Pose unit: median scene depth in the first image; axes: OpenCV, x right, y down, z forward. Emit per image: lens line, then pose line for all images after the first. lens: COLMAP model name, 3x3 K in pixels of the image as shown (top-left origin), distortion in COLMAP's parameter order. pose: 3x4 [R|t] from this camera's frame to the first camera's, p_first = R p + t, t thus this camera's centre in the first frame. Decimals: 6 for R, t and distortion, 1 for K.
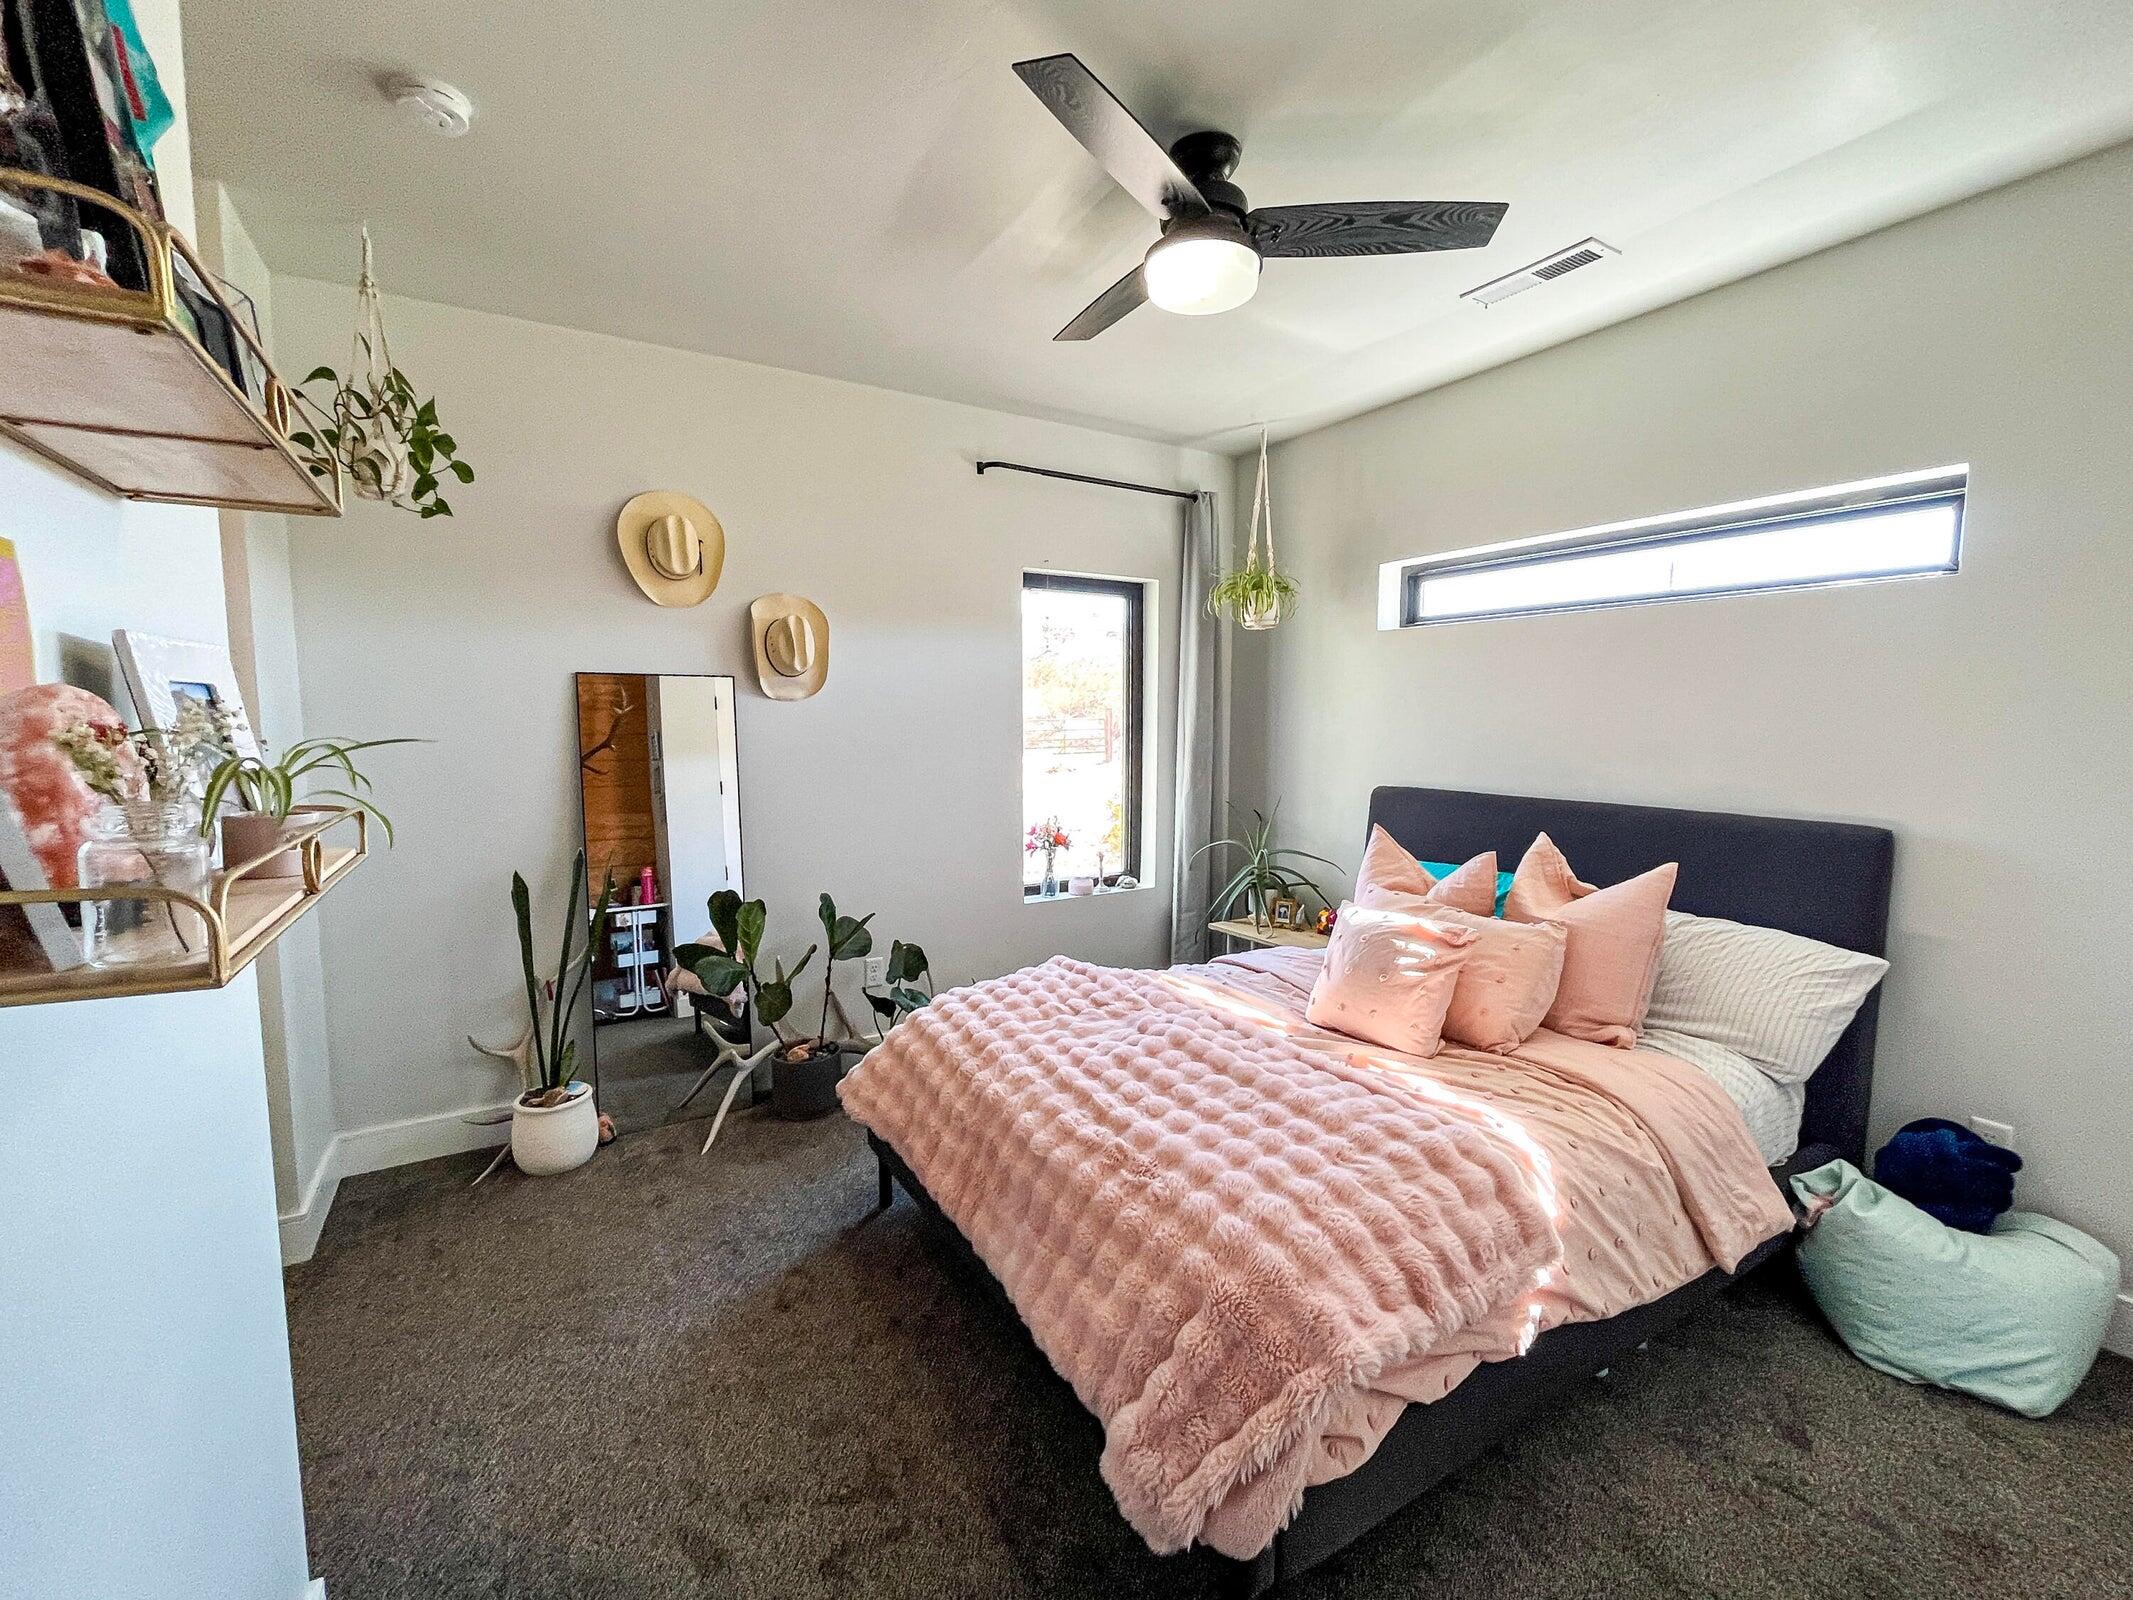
lens RADIAL K [[876.7, 0, 1066.5], [0, 876.7, 800.0], [0, 0, 1]] dist [-0.001314, -0.000172]
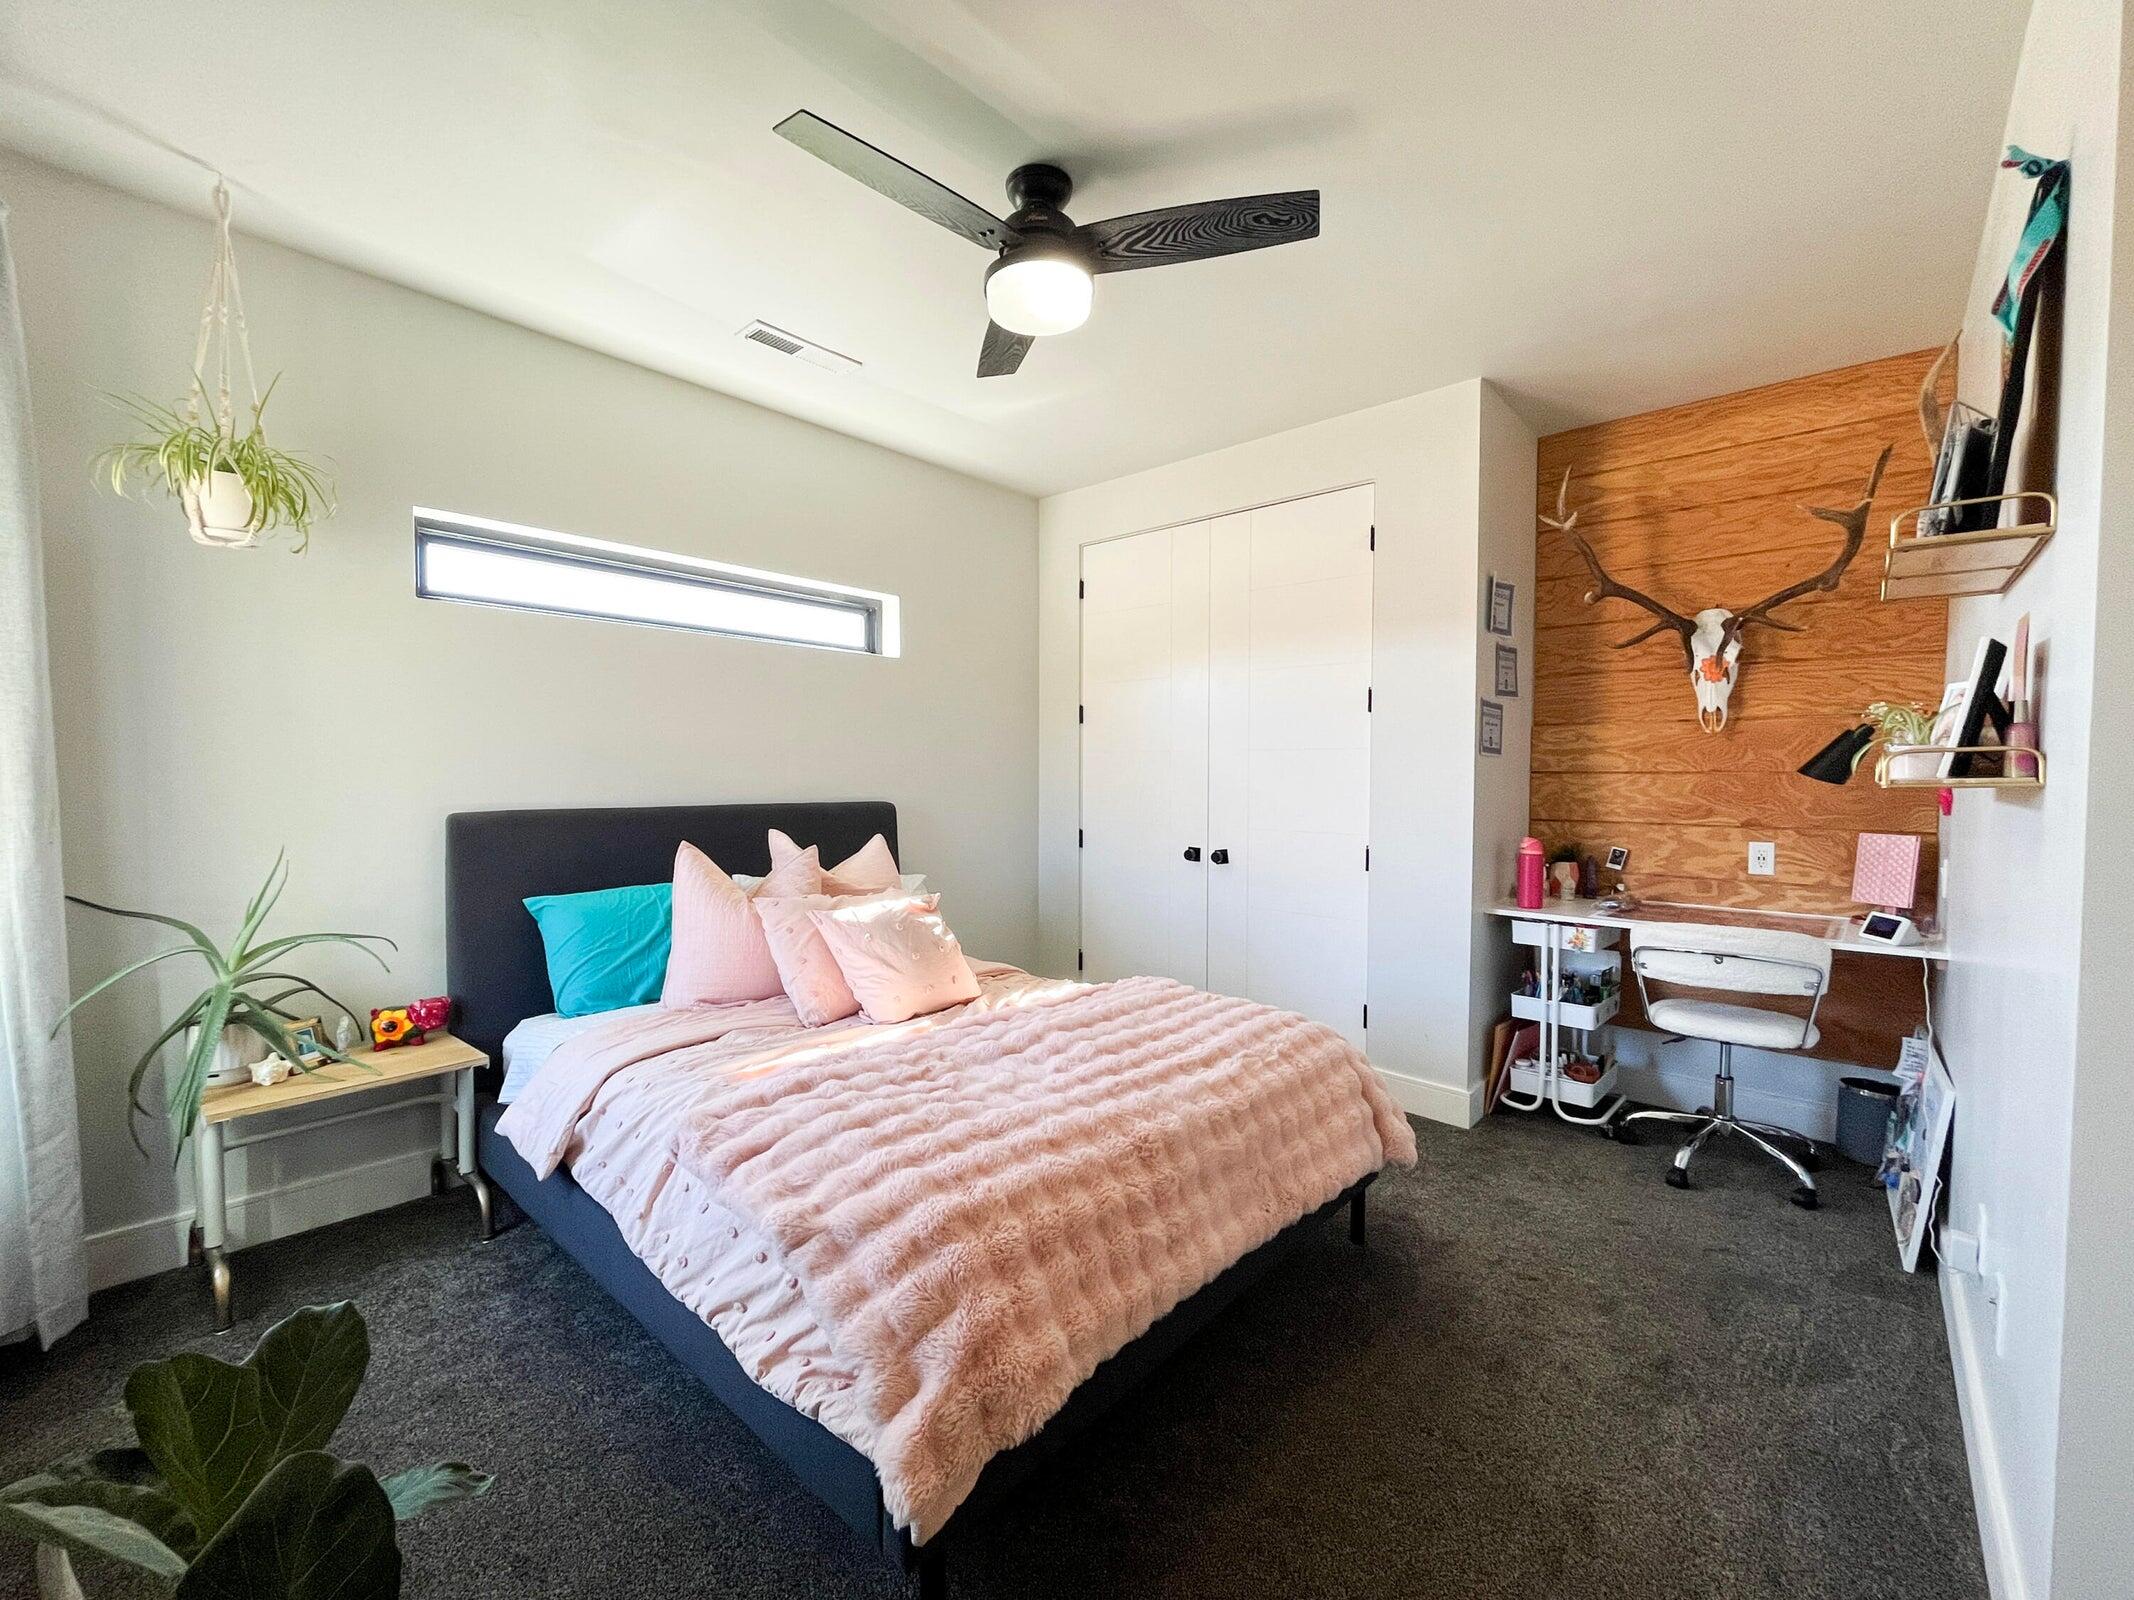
lens RADIAL K [[877.1, 0, 1067.0], [0, 877.1, 800.0], [0, 0, 1]] dist [-0.001314, -0.000172]
pose [[-0.278854, -0.033894, 0.959735, -0.862315], [0.085888, 0.994492, 0.060076, -0.049390], [-0.956485, 0.099183, -0.274407, 1.274681]]
